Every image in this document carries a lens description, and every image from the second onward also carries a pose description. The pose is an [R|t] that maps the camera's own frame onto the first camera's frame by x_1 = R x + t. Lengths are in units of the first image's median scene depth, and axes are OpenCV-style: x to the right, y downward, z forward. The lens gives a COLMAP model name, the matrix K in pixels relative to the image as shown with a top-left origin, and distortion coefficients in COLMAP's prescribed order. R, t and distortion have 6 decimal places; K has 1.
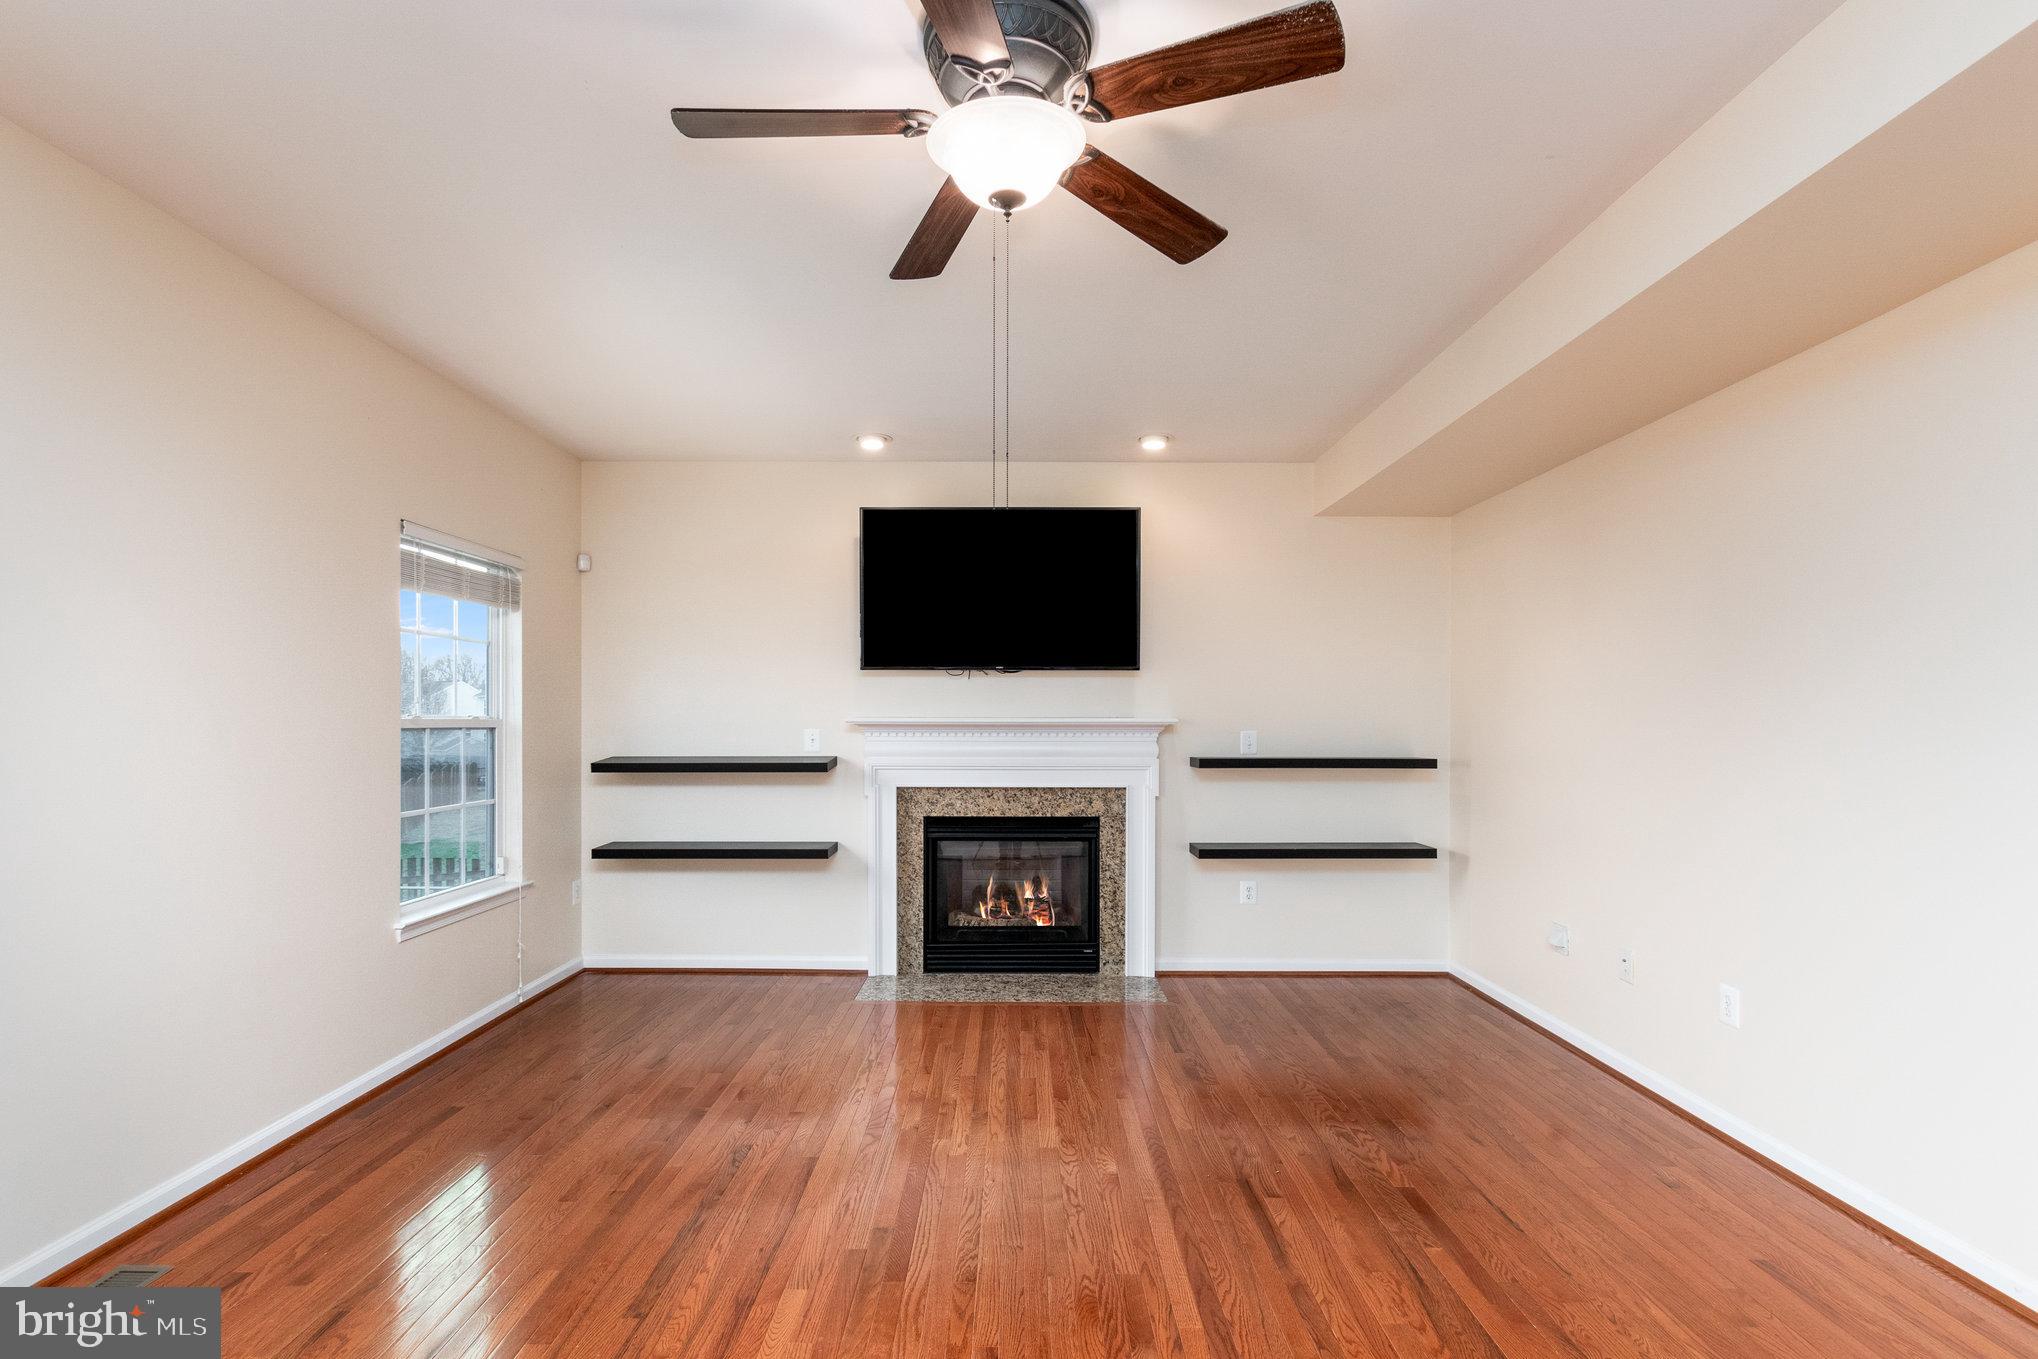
lens RADIAL K [[938.6, 0, 1017.0], [0, 938.6, 724.8], [0, 0, 1]] dist [-0.000235, -0.000042]
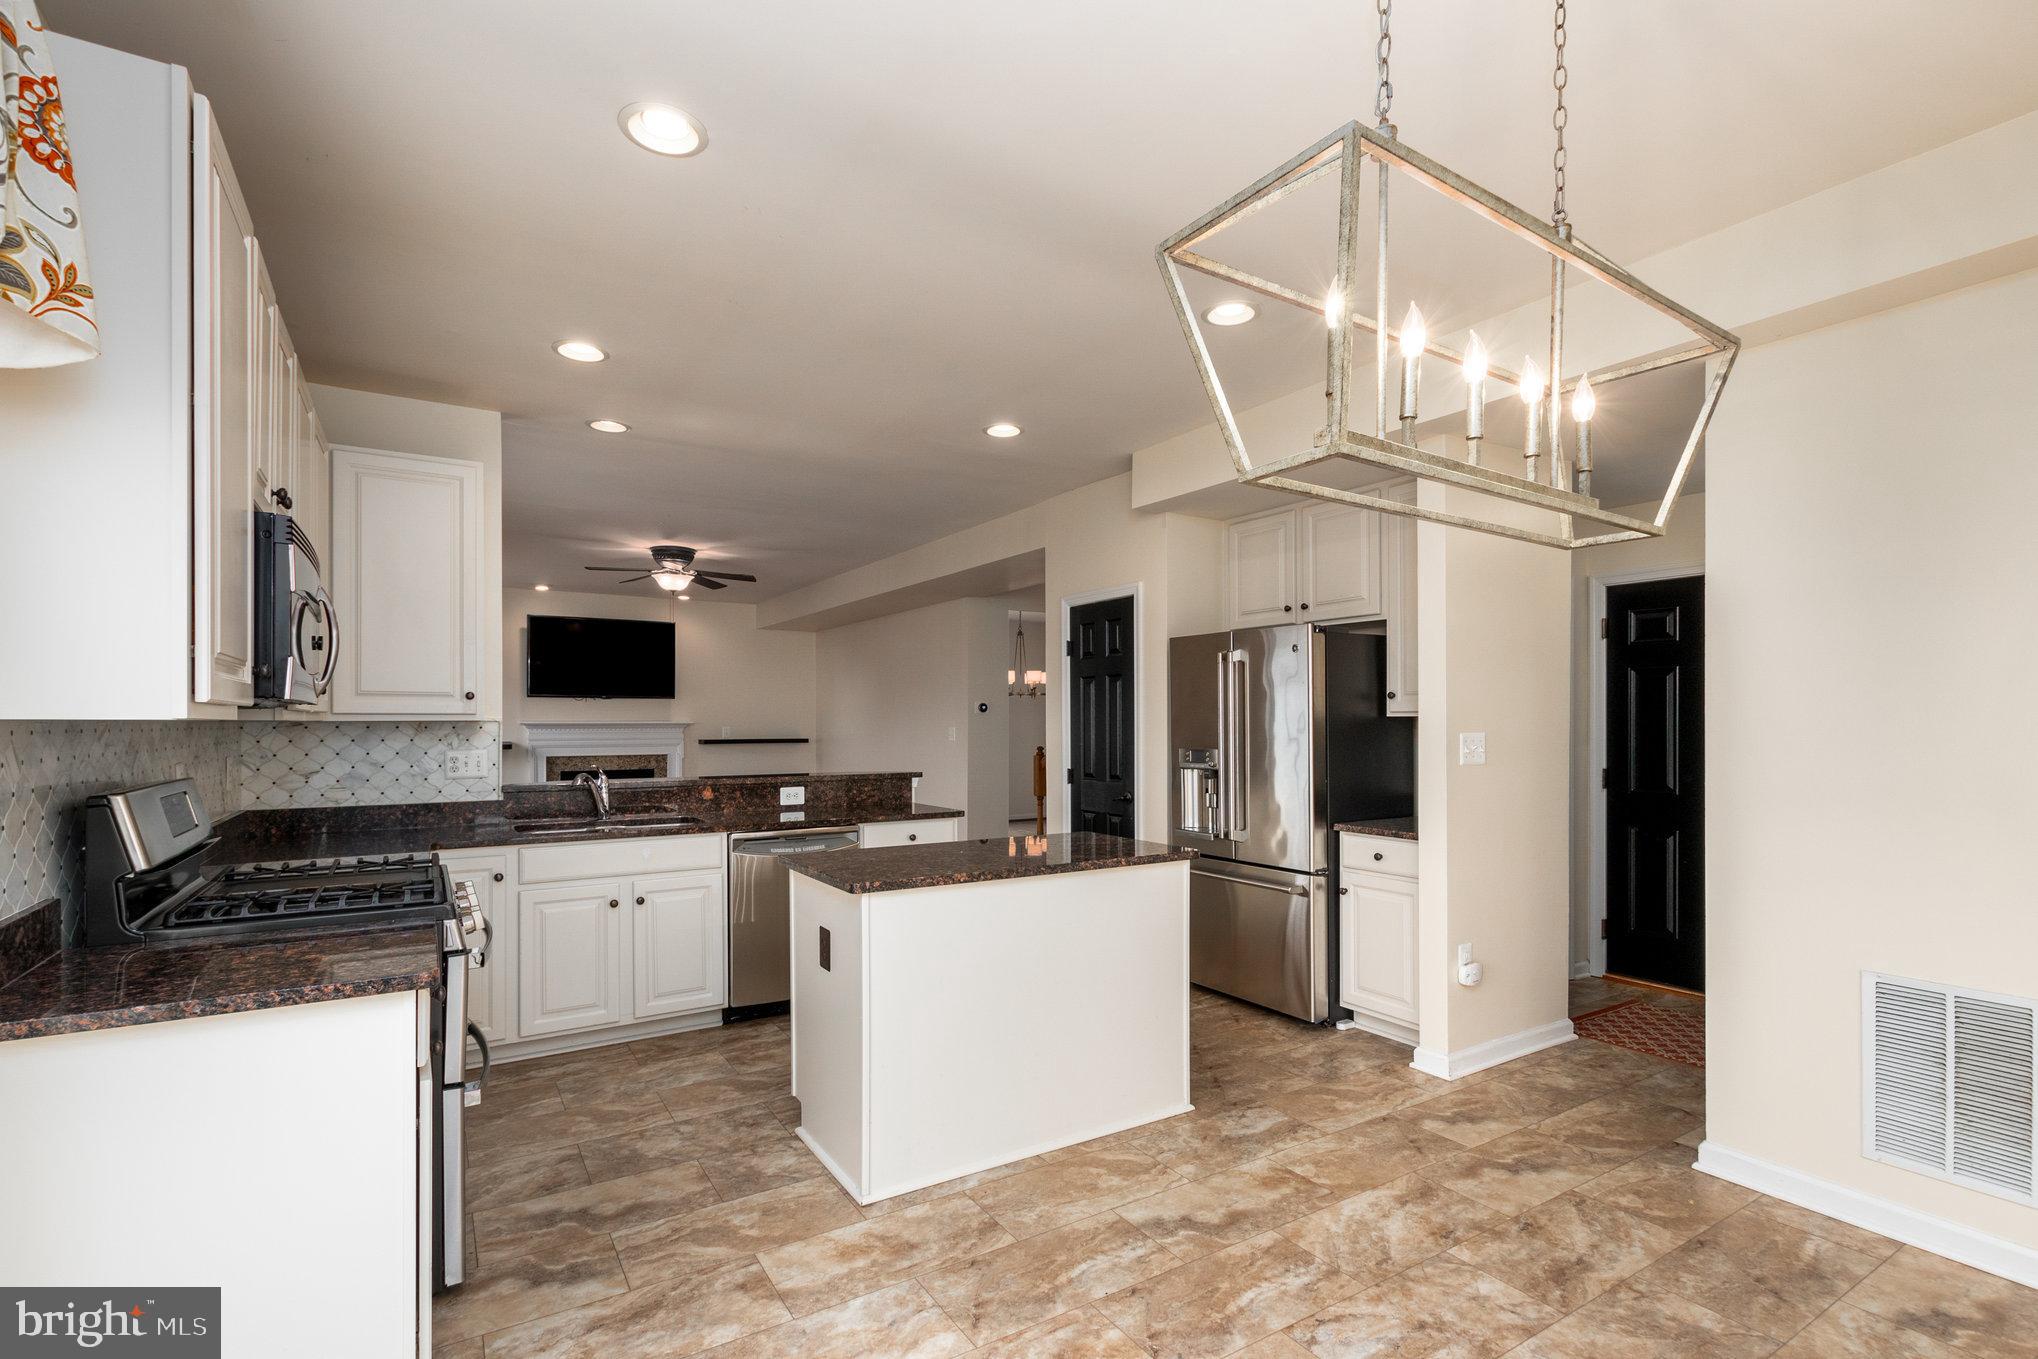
lens RADIAL K [[938.6, 0, 1017.0], [0, 938.6, 724.8], [0, 0, 1]] dist [-0.000235, -0.000042]
pose [[0.842090, -0.004112, 0.539321, -0.353951], [0.004465, 0.999990, 0.000653, 0.002592], [-0.539318, 0.001859, 0.842100, -1.174268]]
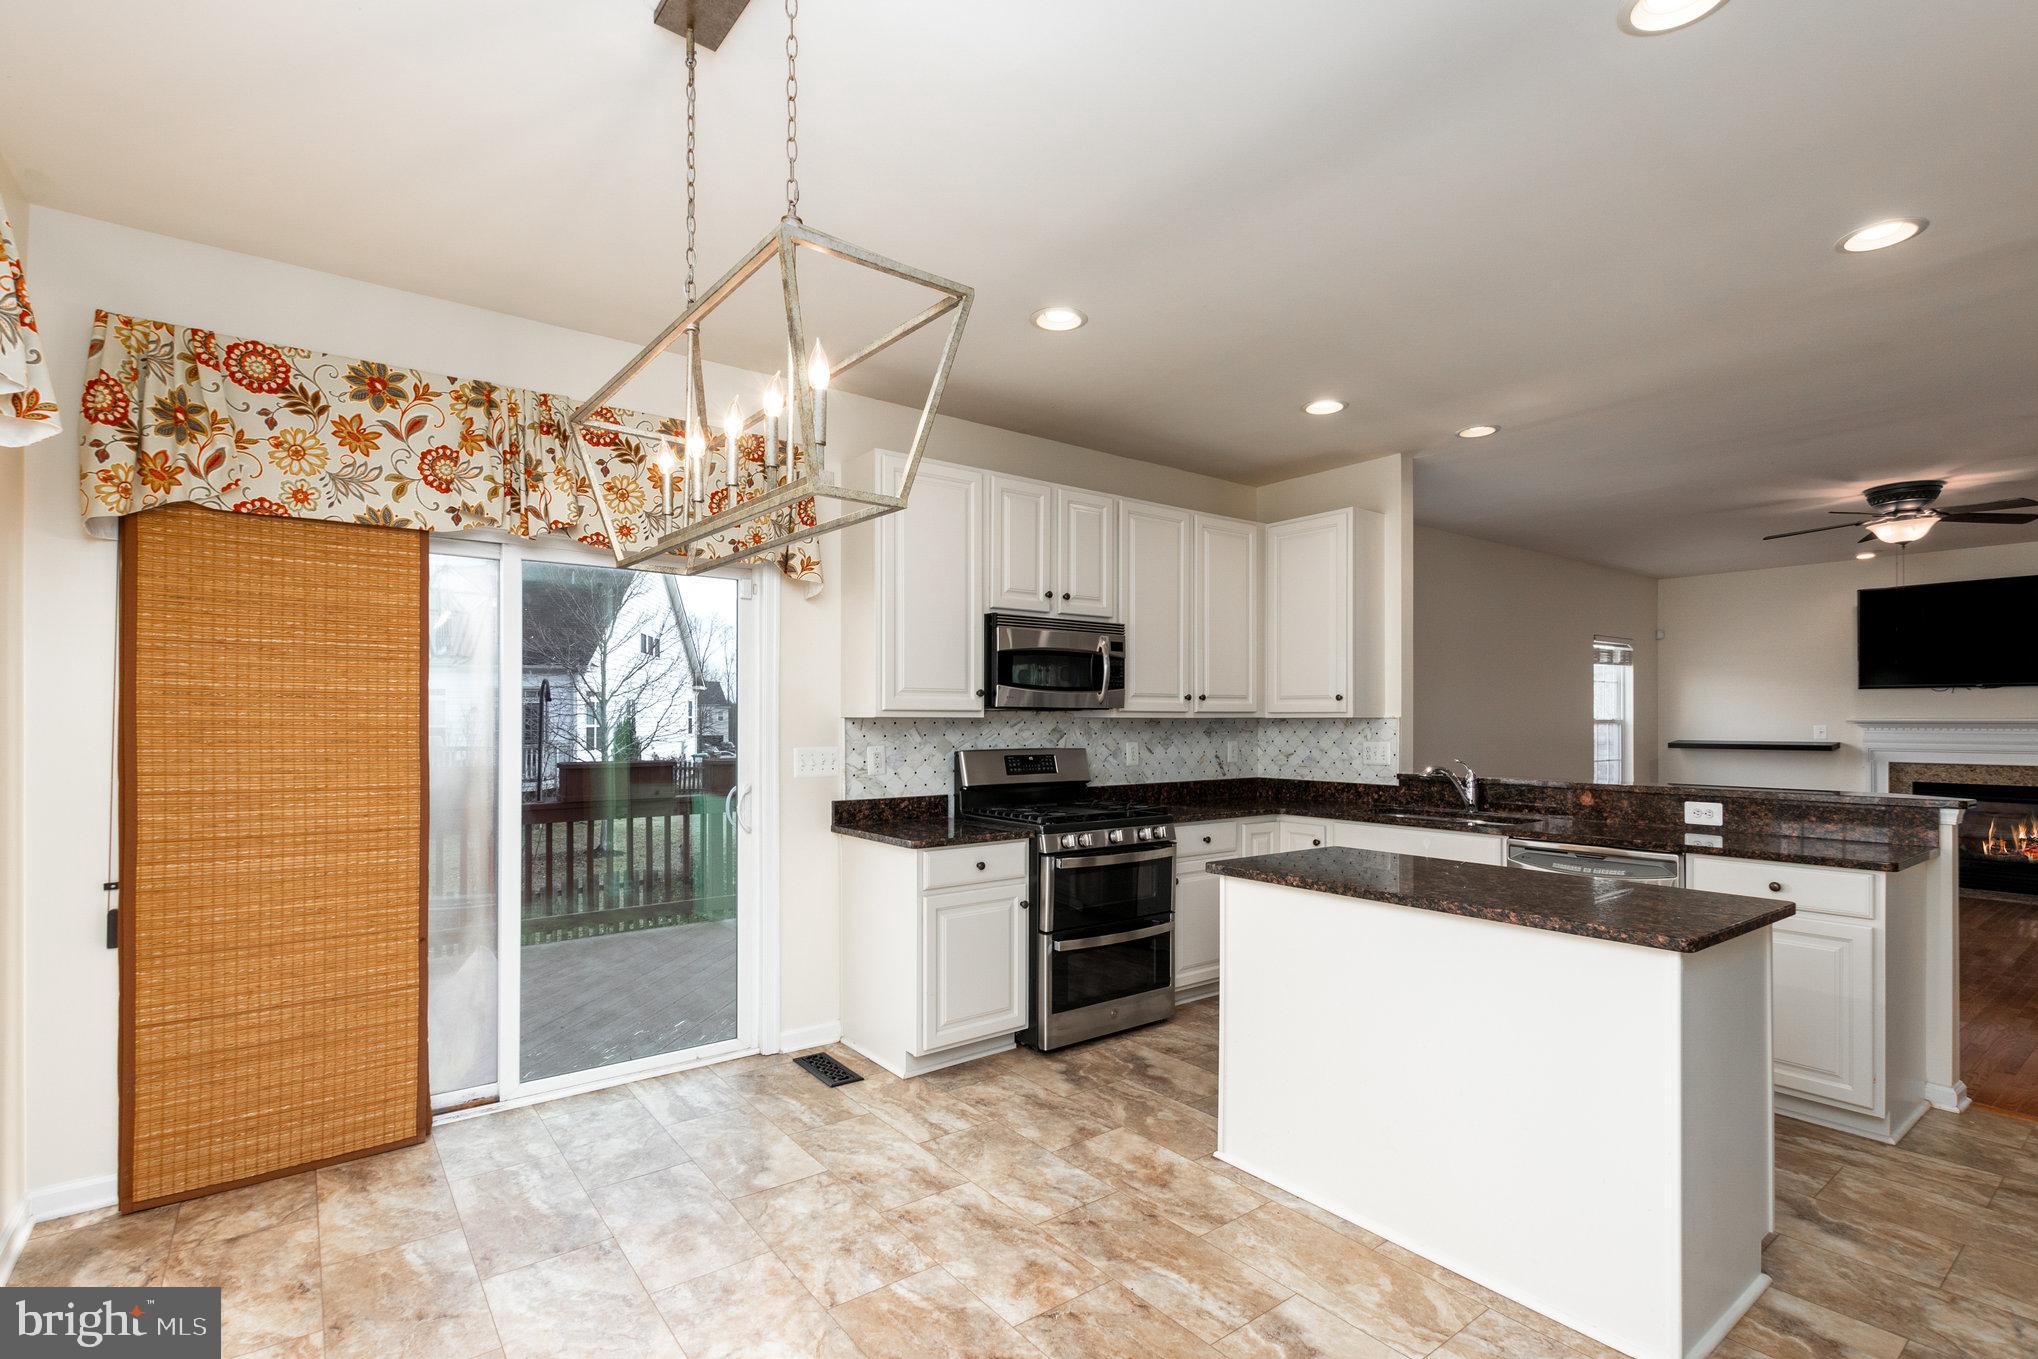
lens RADIAL K [[957.2, 0, 1021.1], [0, 957.2, 720.5], [0, 0, 1]] dist [0.019854, -0.000008]
pose [[0.616792, 0.000241, -0.787126, 0.256228], [-0.002774, 0.999994, -0.001868, 0.003511], [0.787121, 0.003336, 0.616789, -1.146621]]
